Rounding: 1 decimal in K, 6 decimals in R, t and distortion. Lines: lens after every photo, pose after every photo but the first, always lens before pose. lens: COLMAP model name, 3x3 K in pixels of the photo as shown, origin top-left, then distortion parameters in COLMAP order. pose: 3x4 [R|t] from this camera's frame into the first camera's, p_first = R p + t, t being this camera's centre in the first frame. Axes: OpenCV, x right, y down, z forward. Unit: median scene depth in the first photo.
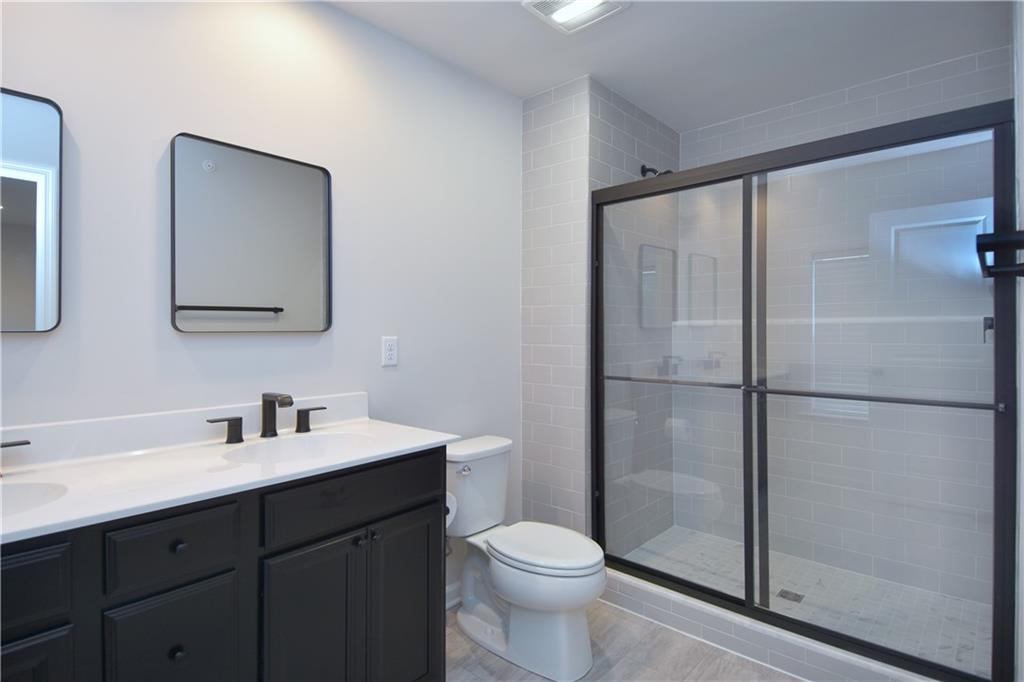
lens RADIAL K [[524.6, 0, 515.7], [0, 524.6, 336.3], [0, 0, 1]] dist [0.062190, -0.048579]
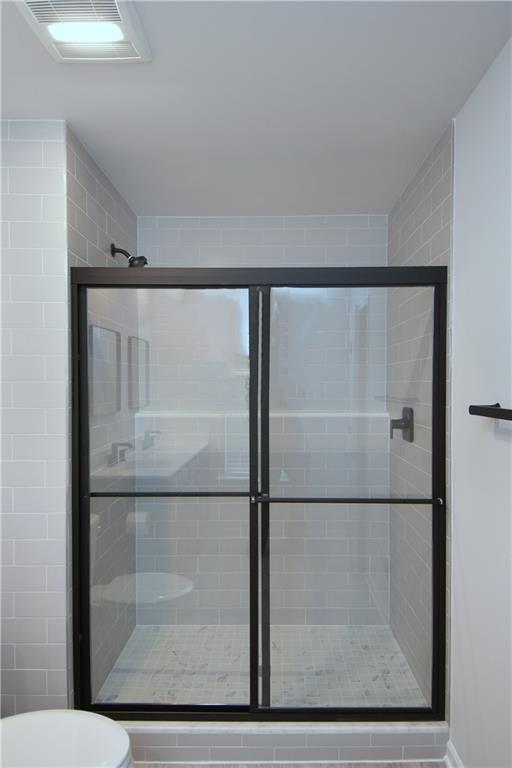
lens RADIAL K [[469.0, 0, 257.8], [0, 469.0, 397.2], [0, 0, 1]] dist [0.066755, -0.067626]
pose [[0.748866, -0.012308, 0.662607, -0.125595], [-0.000172, 0.999824, 0.018766, -0.090048], [-0.662722, -0.014167, 0.748732, 0.265546]]
